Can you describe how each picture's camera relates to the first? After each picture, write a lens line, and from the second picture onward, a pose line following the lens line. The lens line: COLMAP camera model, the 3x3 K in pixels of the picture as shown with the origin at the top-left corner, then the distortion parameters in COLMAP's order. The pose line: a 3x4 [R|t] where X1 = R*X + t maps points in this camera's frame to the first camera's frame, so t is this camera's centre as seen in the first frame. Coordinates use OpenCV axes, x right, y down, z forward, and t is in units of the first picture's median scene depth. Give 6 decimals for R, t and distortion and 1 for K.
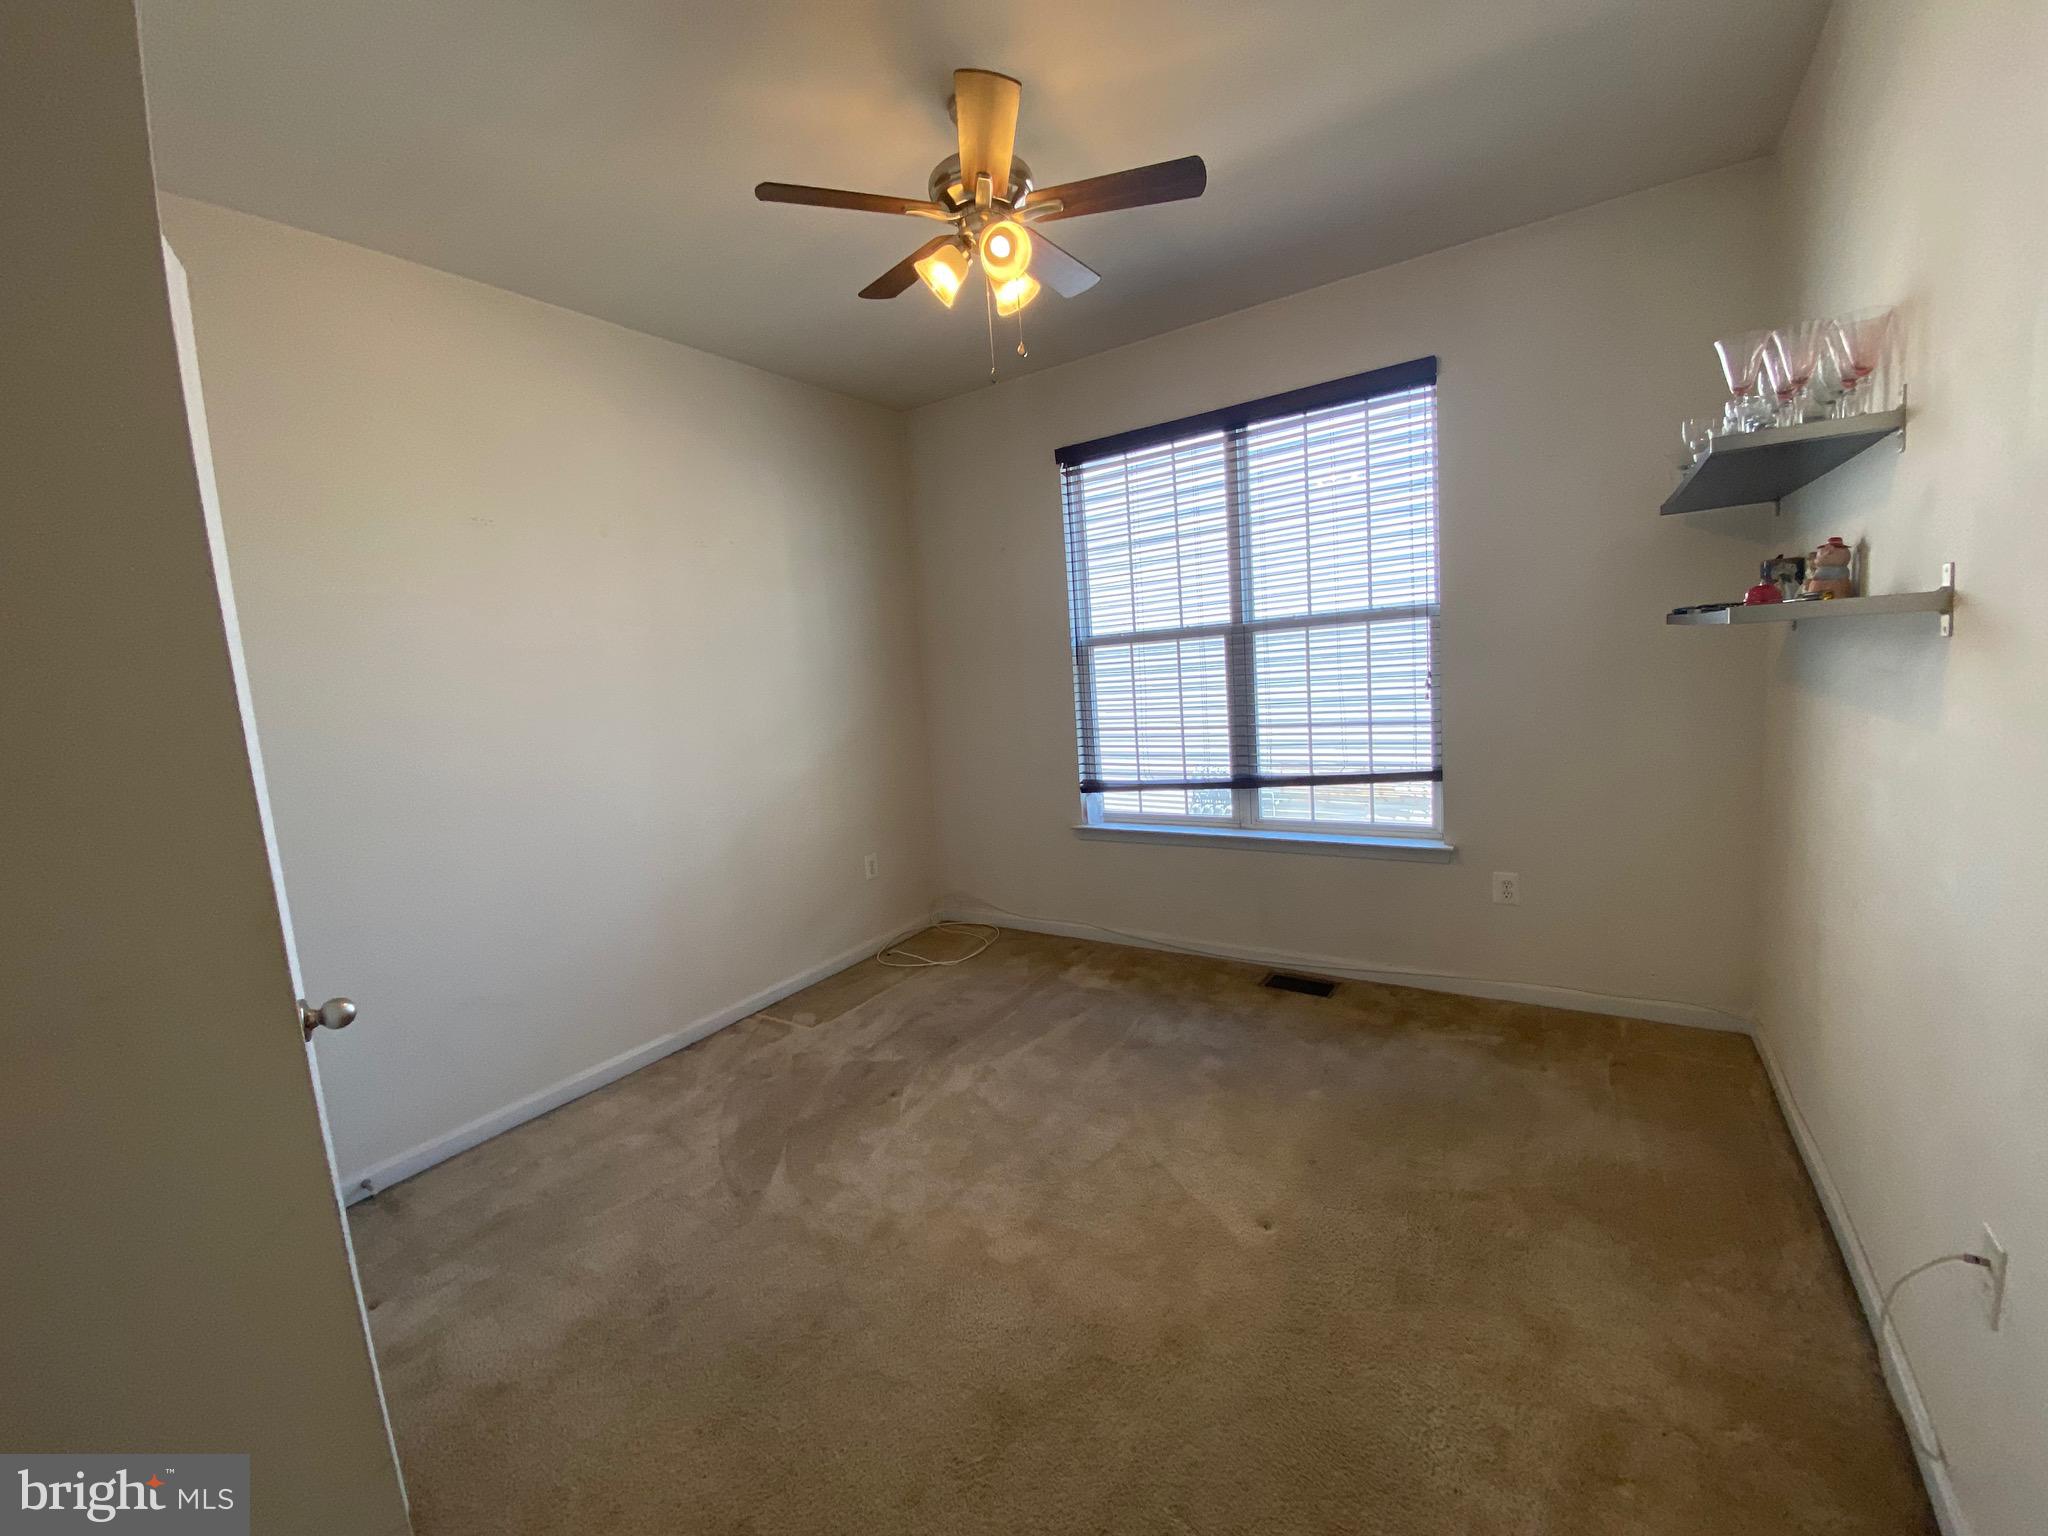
lens RADIAL K [[828.9, 0, 1047.8], [0, 828.9, 765.0], [0, 0, 1]] dist [0.026109, -0.020030]
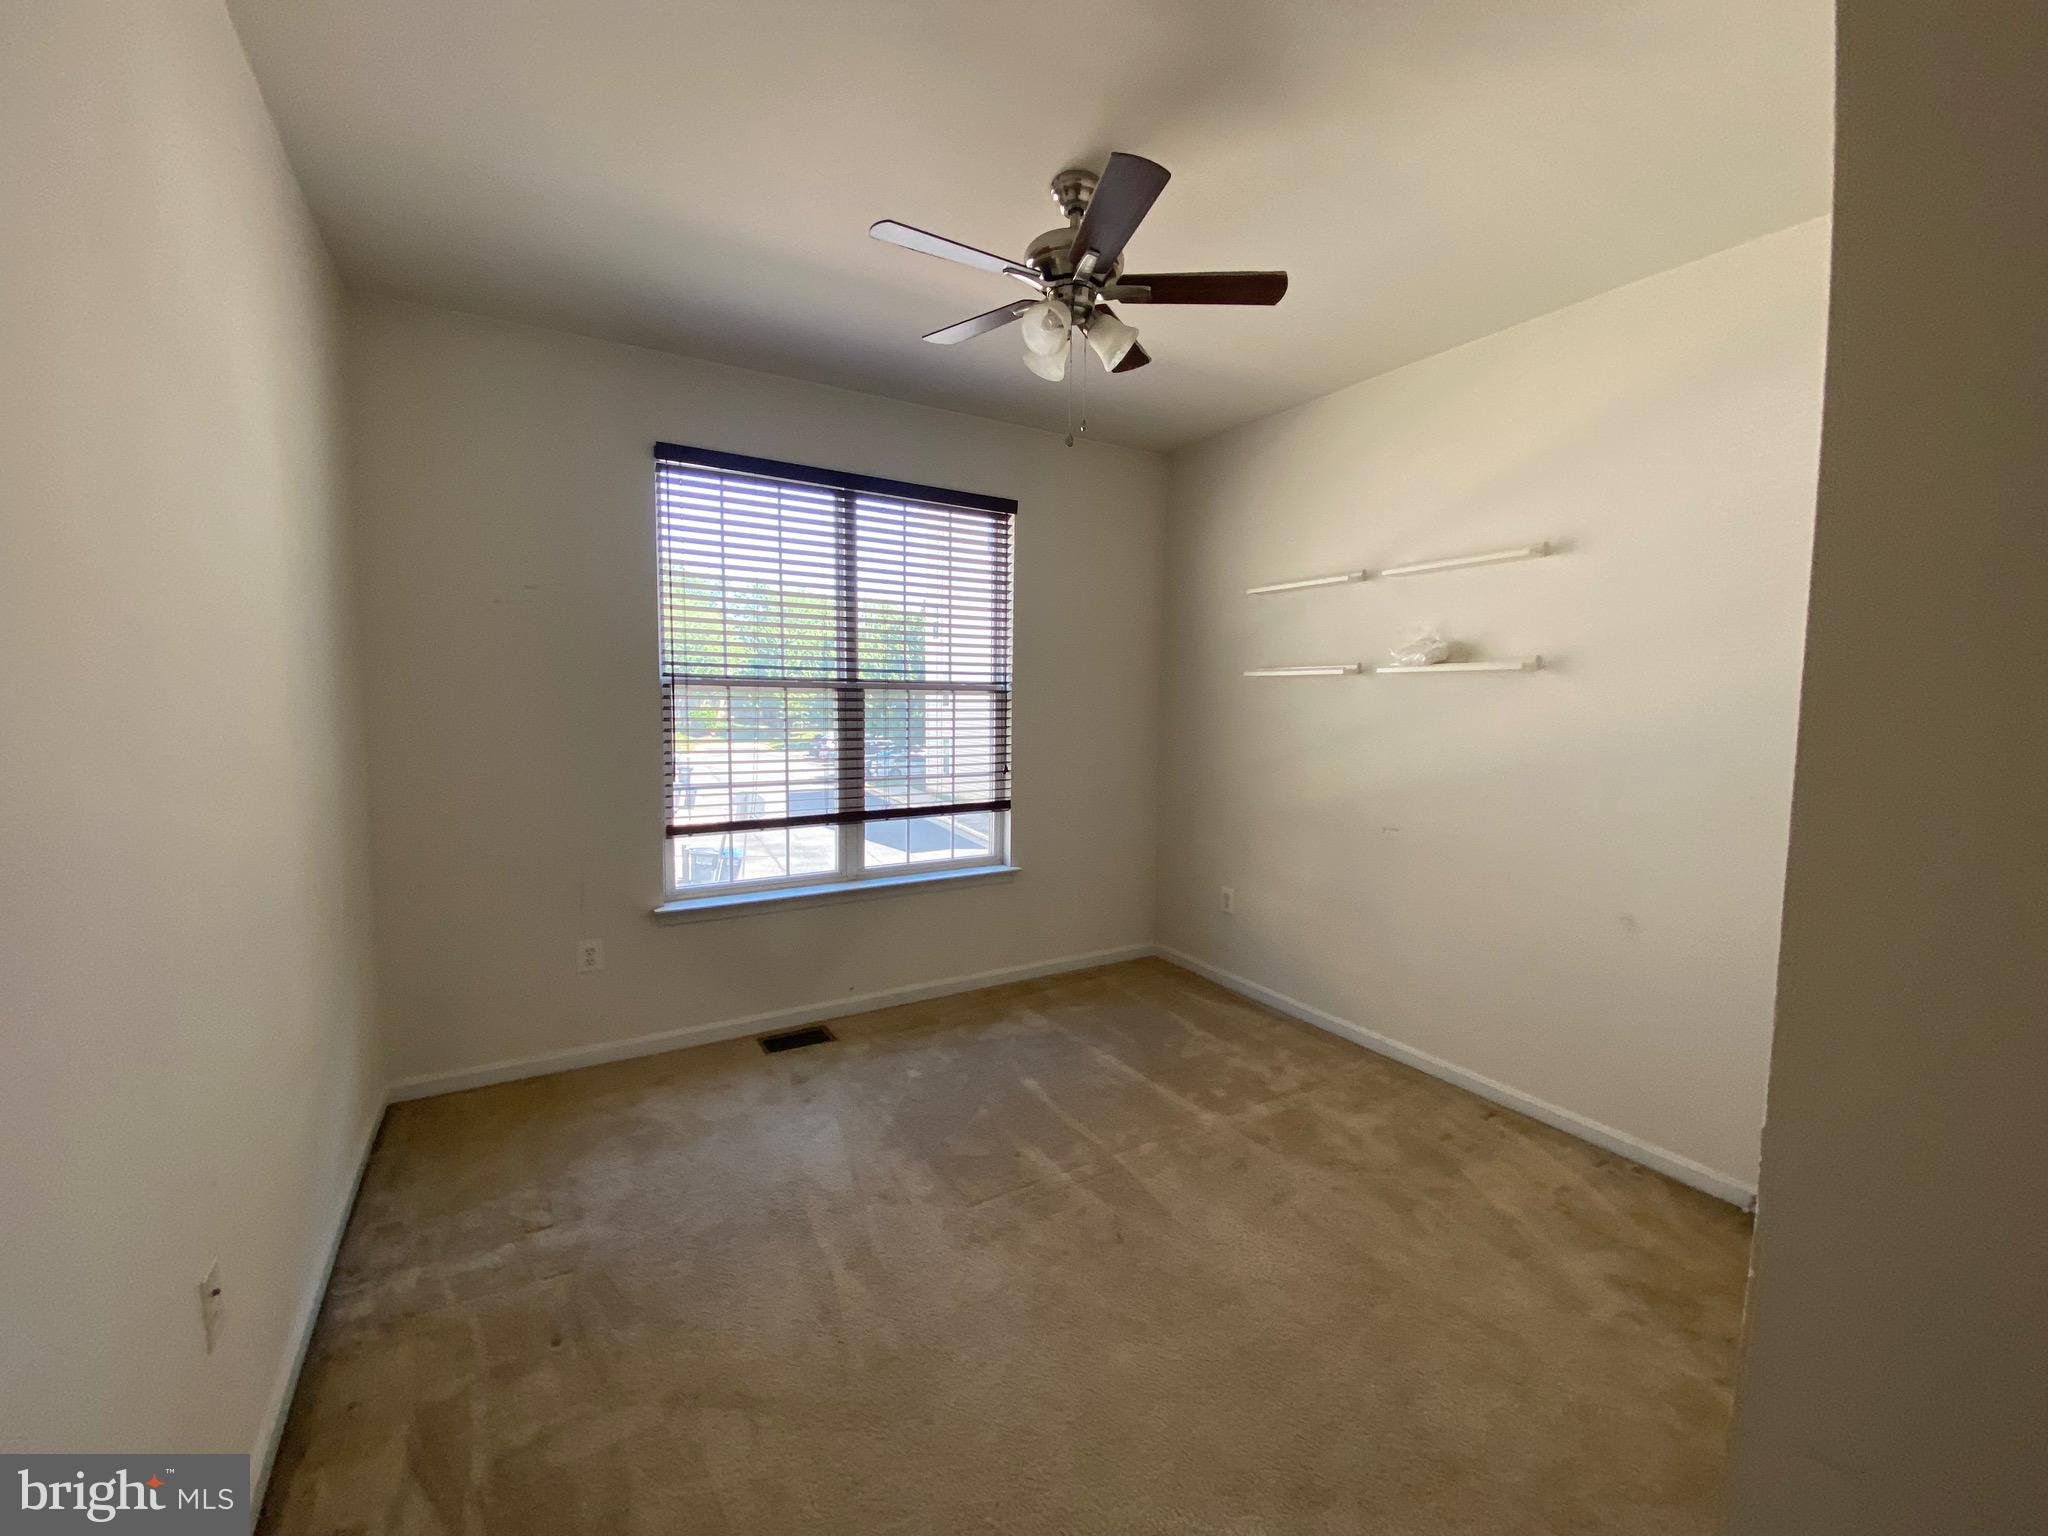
lens RADIAL K [[828.9, 0, 1047.8], [0, 828.9, 765.0], [0, 0, 1]] dist [0.026109, -0.020030]
pose [[0.398161, 0.012965, 0.917224, -0.620729], [0.066115, 0.996894, -0.042791, -0.001048], [-0.914930, 0.077680, 0.396067, 0.373373]]
